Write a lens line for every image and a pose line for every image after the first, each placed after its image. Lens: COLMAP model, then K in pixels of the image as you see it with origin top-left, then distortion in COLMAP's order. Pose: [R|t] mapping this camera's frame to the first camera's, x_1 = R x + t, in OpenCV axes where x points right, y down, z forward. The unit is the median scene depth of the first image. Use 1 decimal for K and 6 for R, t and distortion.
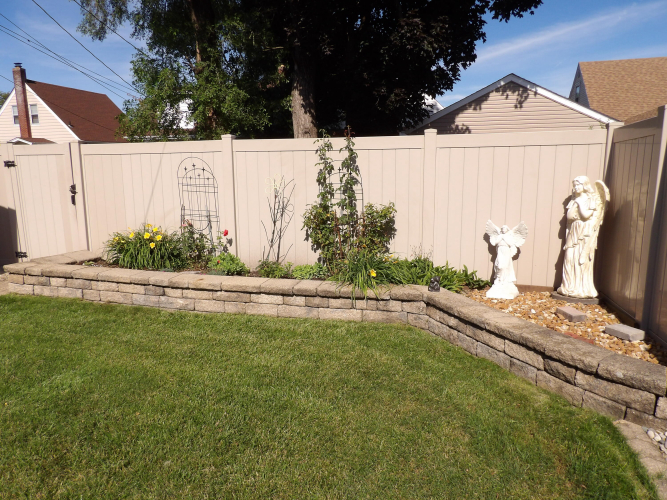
lens RADIAL K [[474.7, 0, 330.0], [0, 474.7, 249.6], [0, 0, 1]] dist [-0.033027, 0.037403]
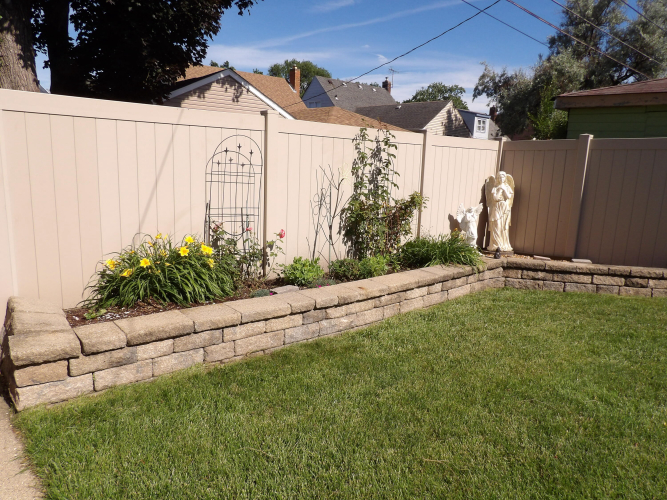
lens RADIAL K [[474.7, 0, 323.0], [0, 474.7, 250.4], [0, 0, 1]] dist [-0.033027, 0.037403]
pose [[0.561707, -0.122043, 0.818285, -0.873532], [0.098697, 0.991882, 0.080184, -0.067919], [-0.821428, 0.035722, 0.569192, 0.506695]]
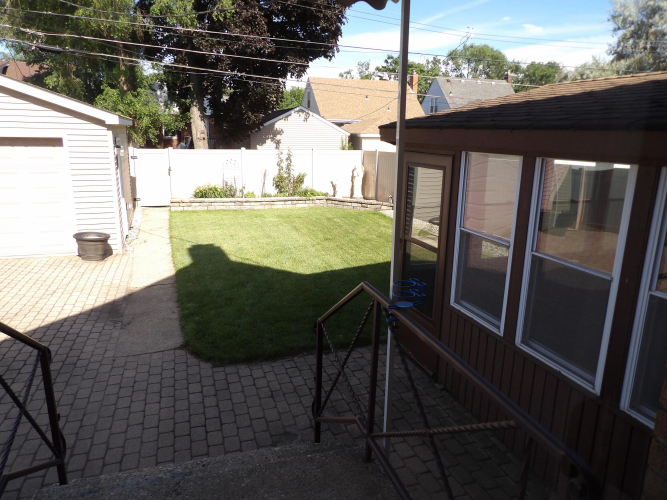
lens RADIAL K [[474.7, 0, 329.3], [0, 474.7, 252.5], [0, 0, 1]] dist [-0.033027, 0.037403]
pose [[0.840040, -0.106945, 0.531880, -1.349867], [0.068046, 0.993406, 0.092274, 0.138558], [-0.538241, -0.041321, 0.841778, -1.613082]]
